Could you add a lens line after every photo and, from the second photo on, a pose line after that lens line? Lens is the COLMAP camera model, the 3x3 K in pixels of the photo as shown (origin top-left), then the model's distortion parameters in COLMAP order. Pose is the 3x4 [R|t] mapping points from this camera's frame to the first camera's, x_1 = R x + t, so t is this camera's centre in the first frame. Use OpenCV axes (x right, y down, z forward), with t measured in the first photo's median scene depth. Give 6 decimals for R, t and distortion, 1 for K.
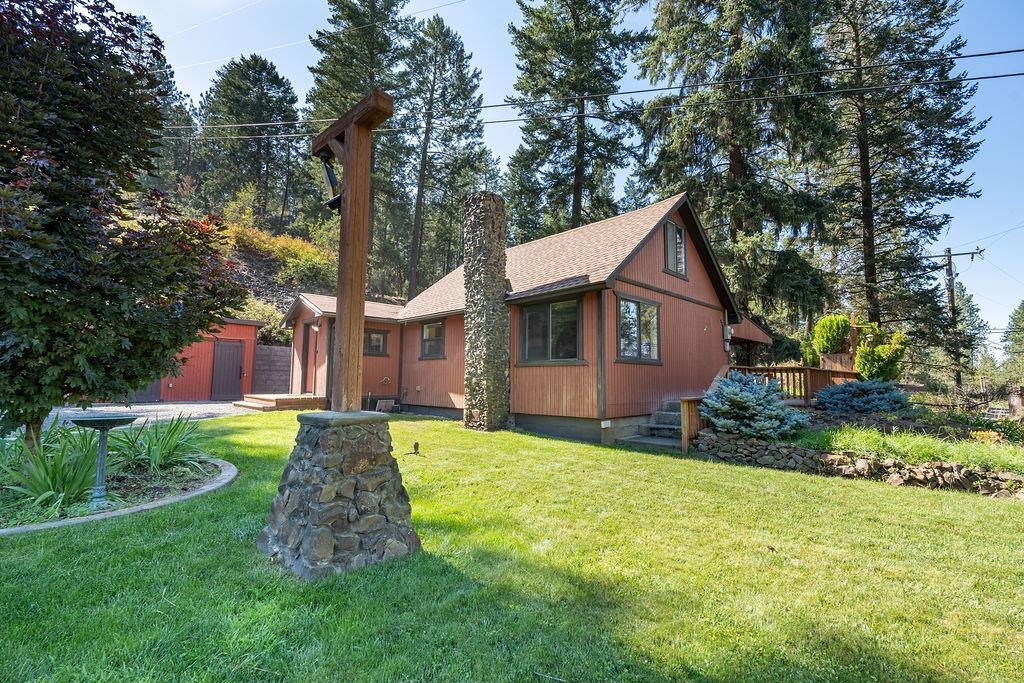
lens RADIAL K [[445.5, 0, 510.0], [0, 445.5, 340.3], [0, 0, 1]] dist [-0.001491, -0.000034]
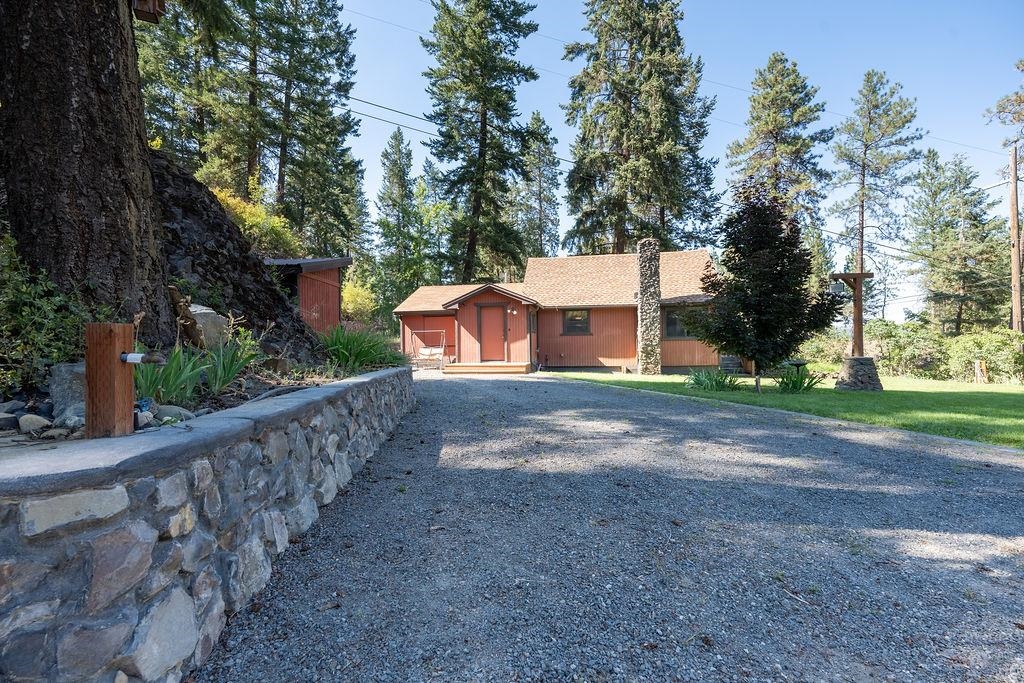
lens RADIAL K [[445.5, 0, 510.0], [0, 445.5, 340.3], [0, 0, 1]] dist [-0.001491, -0.000034]
pose [[0.815632, -0.008162, 0.578514, -1.546566], [-0.034751, 0.997404, 0.063066, -0.033827], [-0.577527, -0.071543, 0.813231, -0.110688]]
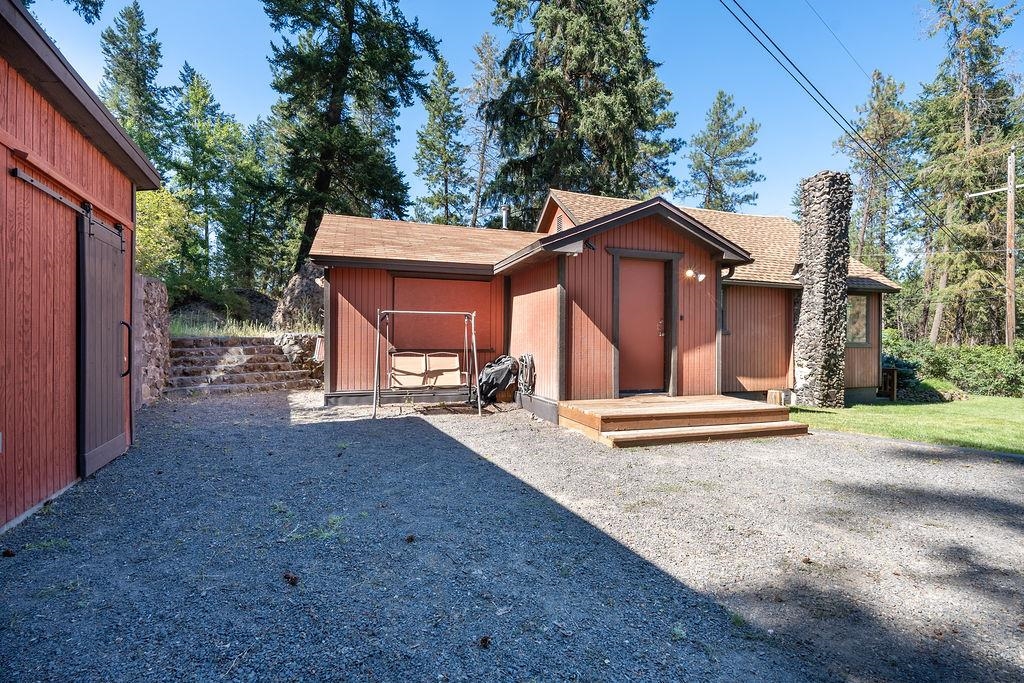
lens RADIAL K [[453.3, 0, 508.0], [0, 453.3, 340.6], [0, 0, 1]] dist [-0.001409, 0.000207]
pose [[0.445524, -0.000409, 0.895270, -1.336555], [-0.088566, 0.995074, 0.044529, 0.062330], [-0.890878, -0.099129, 0.443294, 1.205091]]
